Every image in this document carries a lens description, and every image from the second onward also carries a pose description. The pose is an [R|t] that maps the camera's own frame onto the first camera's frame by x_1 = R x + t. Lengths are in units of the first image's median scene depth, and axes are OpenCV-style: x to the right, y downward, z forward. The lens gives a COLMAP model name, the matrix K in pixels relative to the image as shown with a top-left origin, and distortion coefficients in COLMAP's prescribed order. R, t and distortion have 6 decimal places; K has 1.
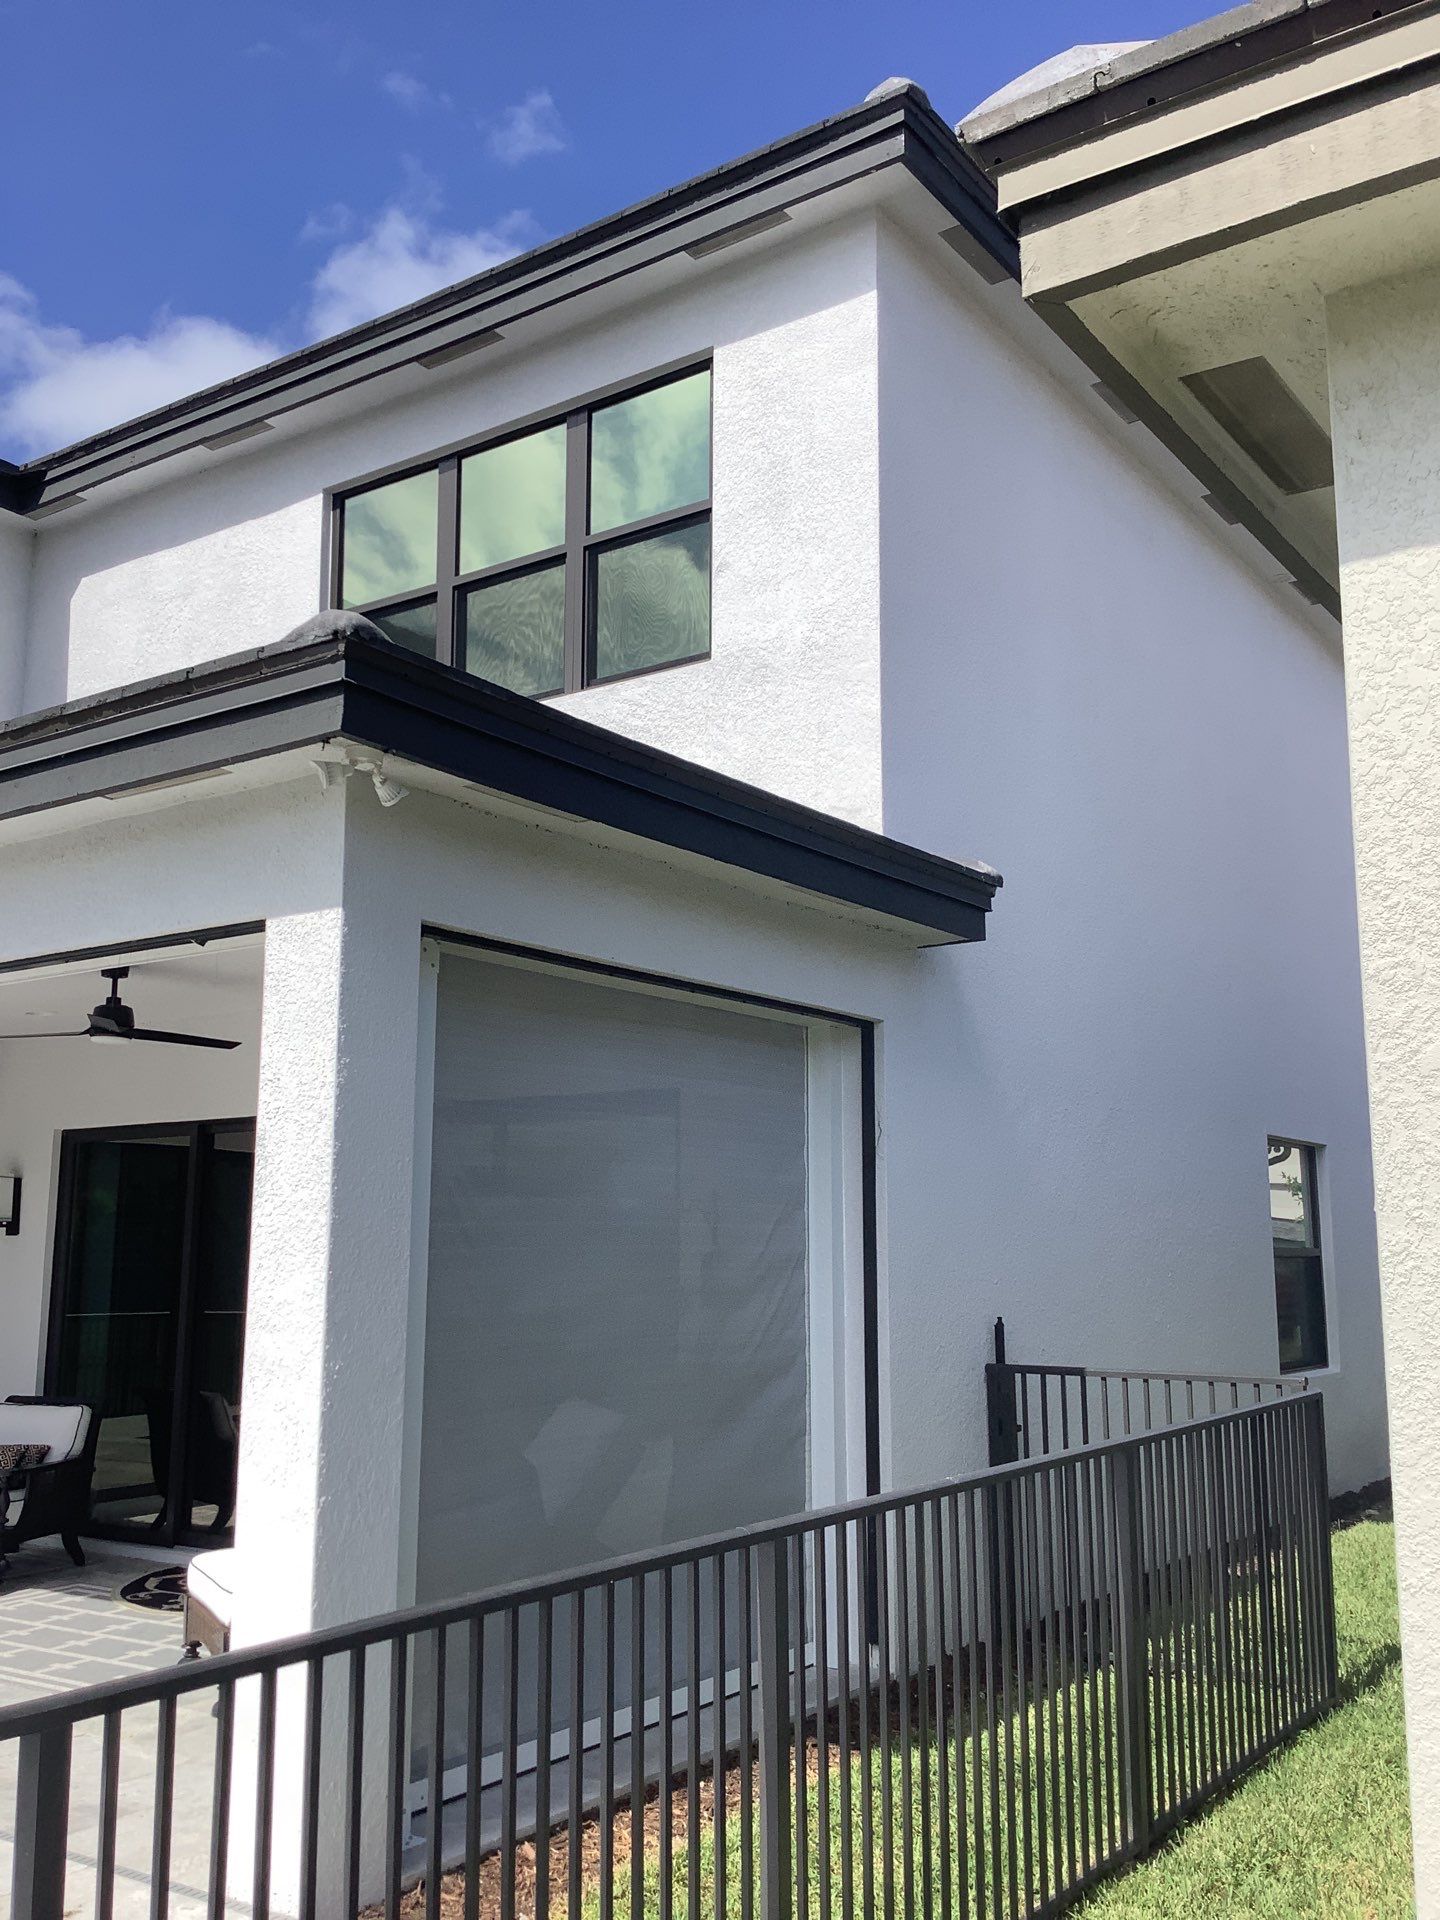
lens RADIAL K [[1751.1, 0, 711.0], [0, 1751.1, 977.3], [0, 0, 1]] dist [0.117494, -0.248059]
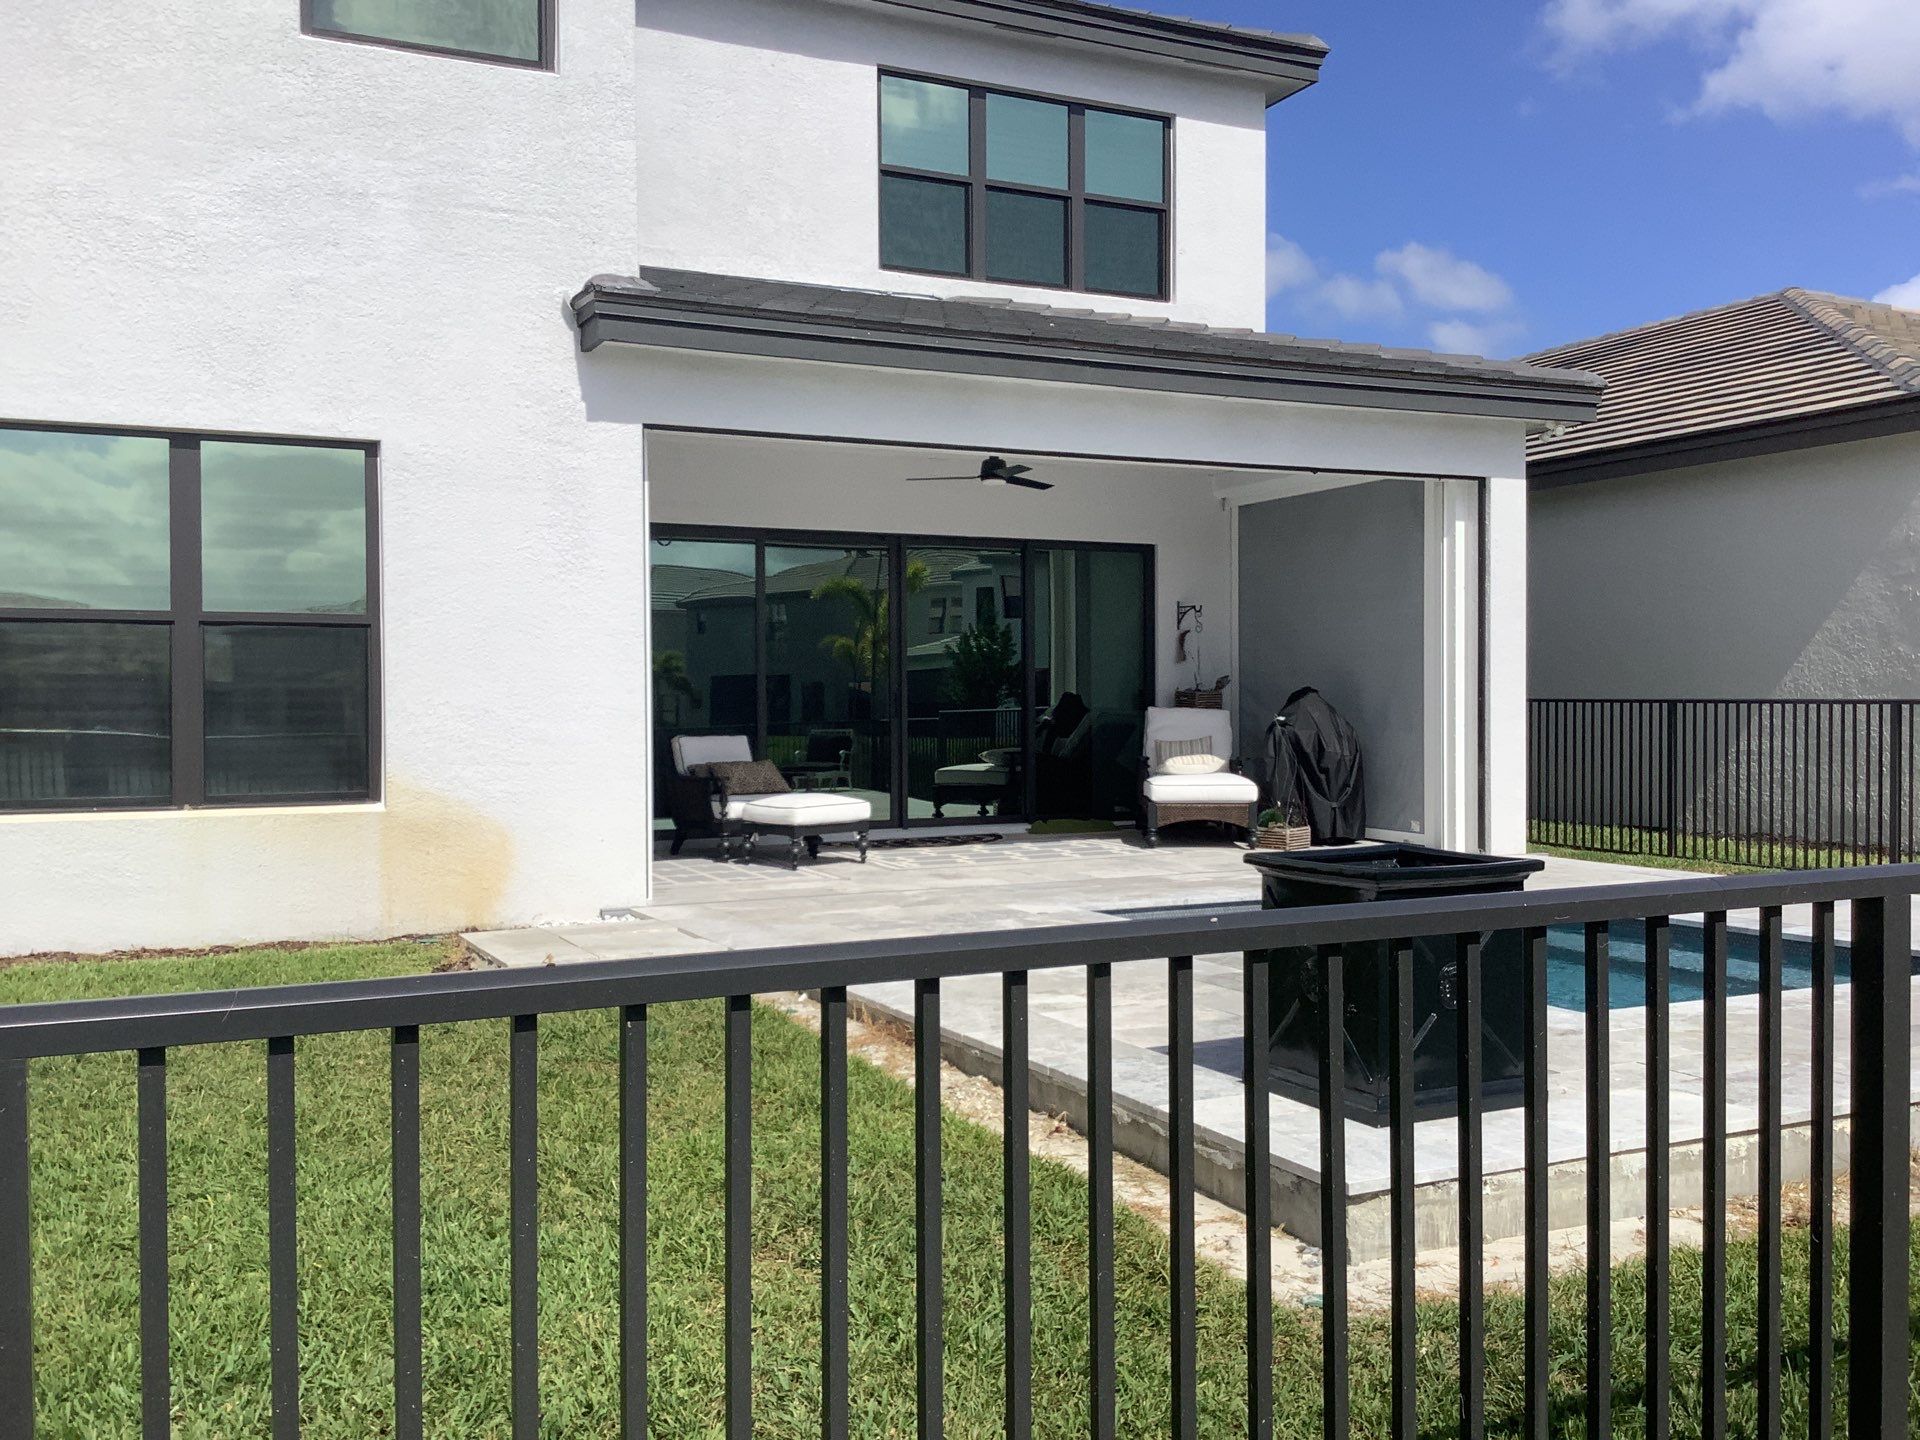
lens RADIAL K [[1751.1, 0, 962.8], [0, 1751.1, 764.1], [0, 0, 1]] dist [0.117494, -0.248059]
pose [[0.474139, -0.032217, 0.879860, -1.830219], [-0.131264, 0.985575, 0.106823, 0.125313], [-0.870610, -0.166143, 0.463071, 0.300494]]
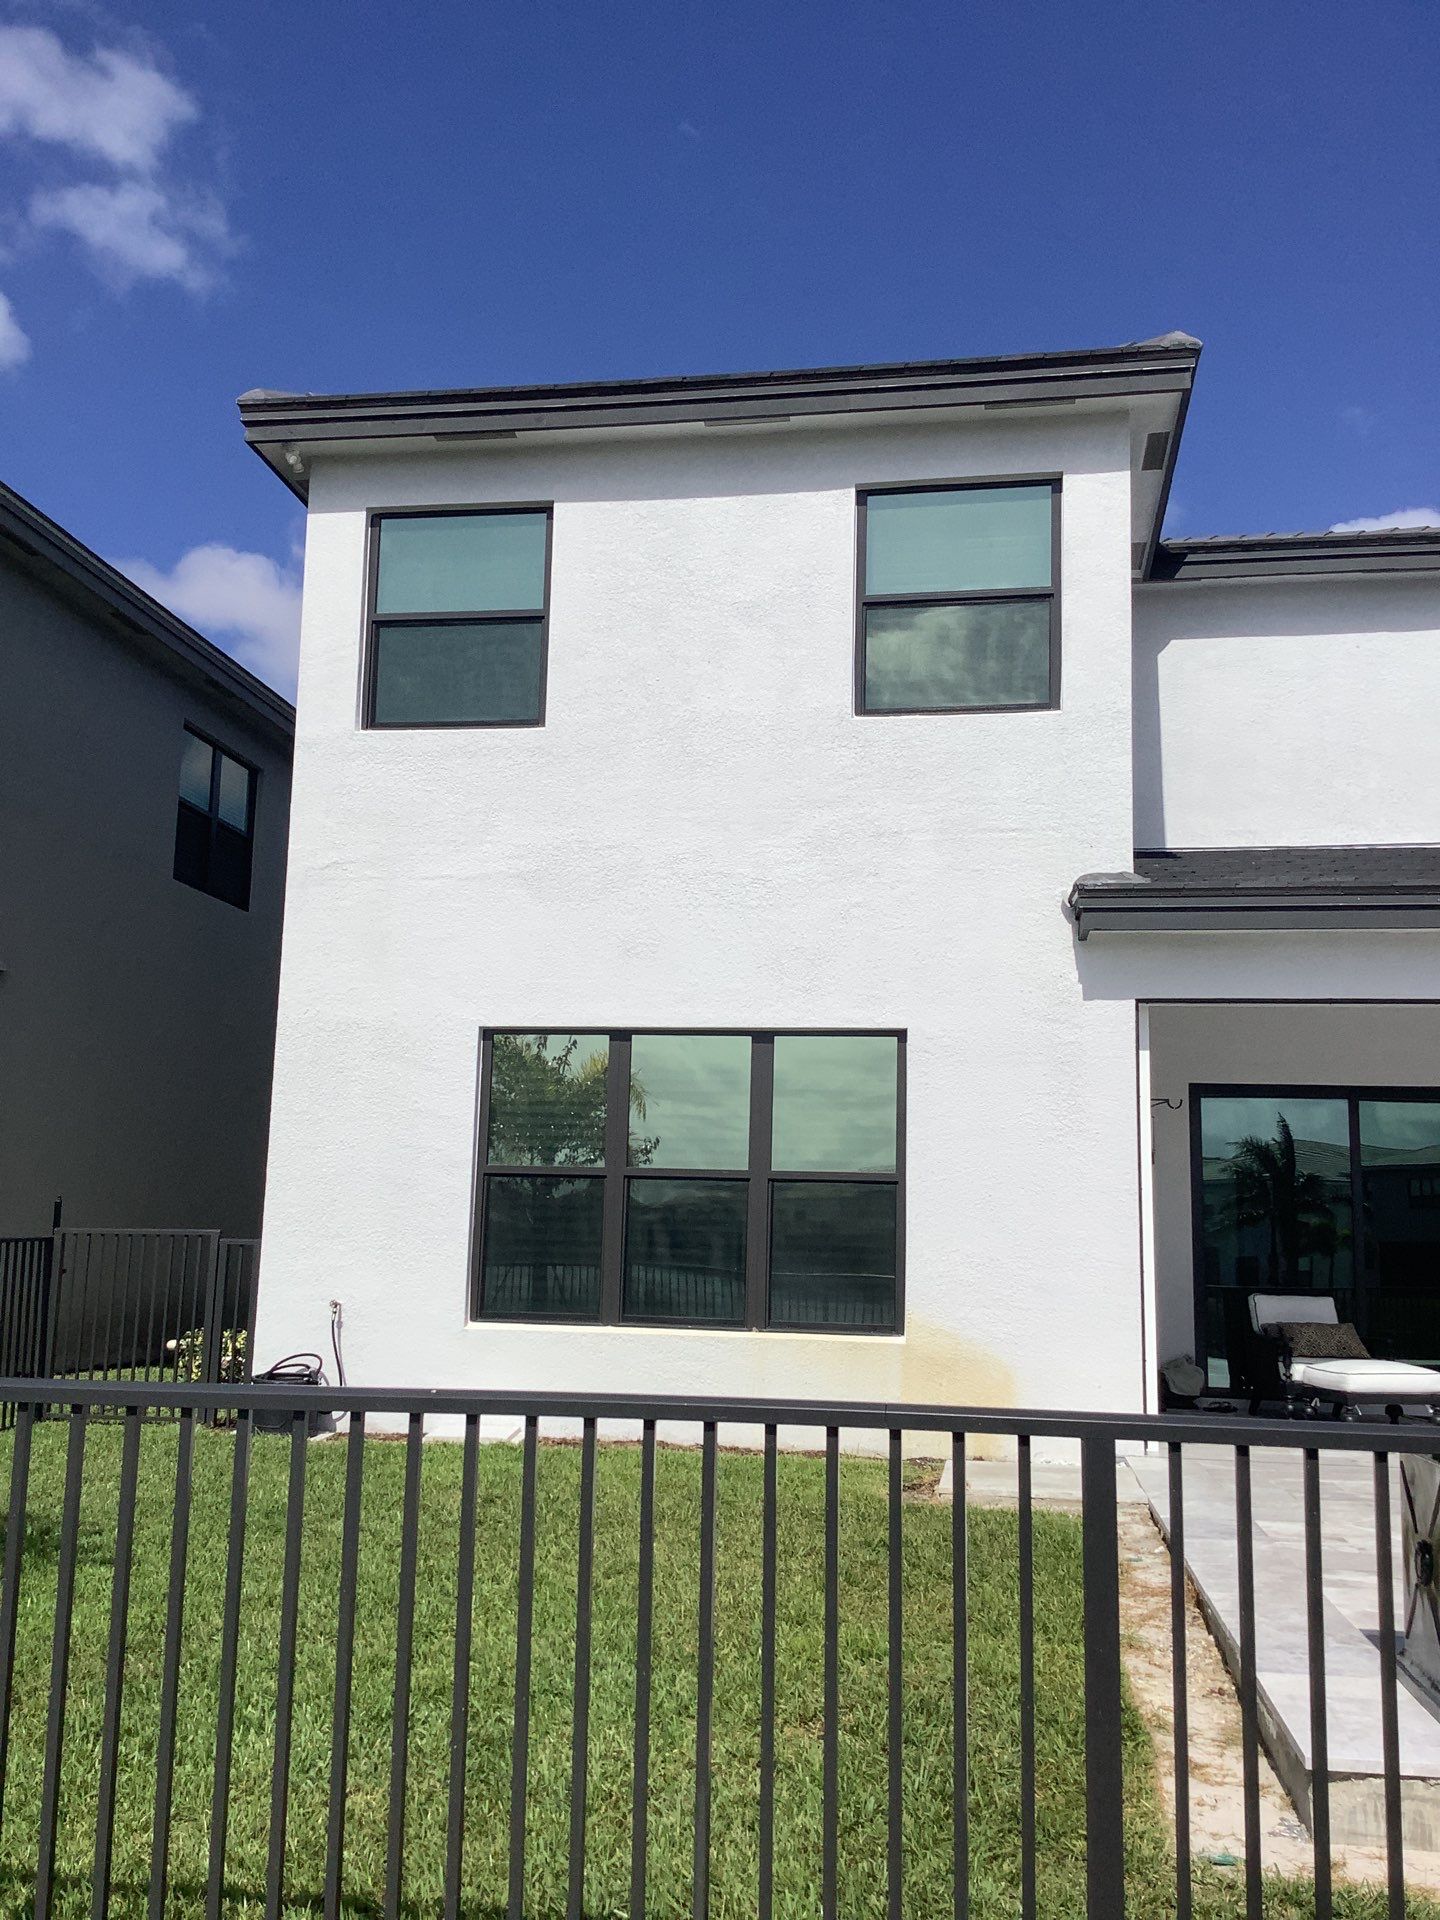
lens RADIAL K [[1763.0, 0, 687.1], [0, 1763.0, 988.4], [0, 0, 1]] dist [0.060179, 0.008117]
pose [[0.903006, 0.085603, 0.421014, -1.723745], [-0.092203, 0.995729, -0.004697, 0.080466], [-0.419618, -0.034577, 0.907042, 0.012754]]
